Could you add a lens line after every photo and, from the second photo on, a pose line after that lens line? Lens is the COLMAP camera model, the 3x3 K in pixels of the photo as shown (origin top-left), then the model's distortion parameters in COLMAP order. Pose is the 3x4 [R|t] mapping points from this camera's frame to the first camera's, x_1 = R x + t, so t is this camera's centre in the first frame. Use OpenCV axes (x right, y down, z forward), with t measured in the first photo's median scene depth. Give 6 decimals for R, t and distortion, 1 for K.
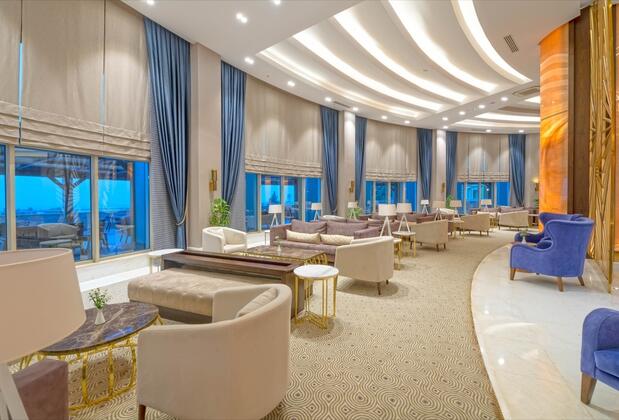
lens RADIAL K [[258.3, 0, 313.6], [0, 258.3, 207.1], [0, 0, 1]] dist [-0.002084, -0.000150]
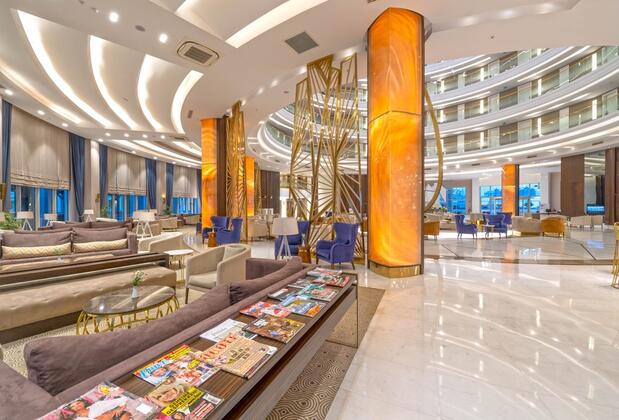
lens RADIAL K [[258.3, 0, 305.9], [0, 258.3, 204.1], [0, 0, 1]] dist [-0.002084, -0.000150]
pose [[0.207926, 0.027983, 0.977744, -0.351458], [0.025544, 0.999094, -0.034026, 0.006069], [-0.977811, 0.032050, 0.207023, -0.022489]]
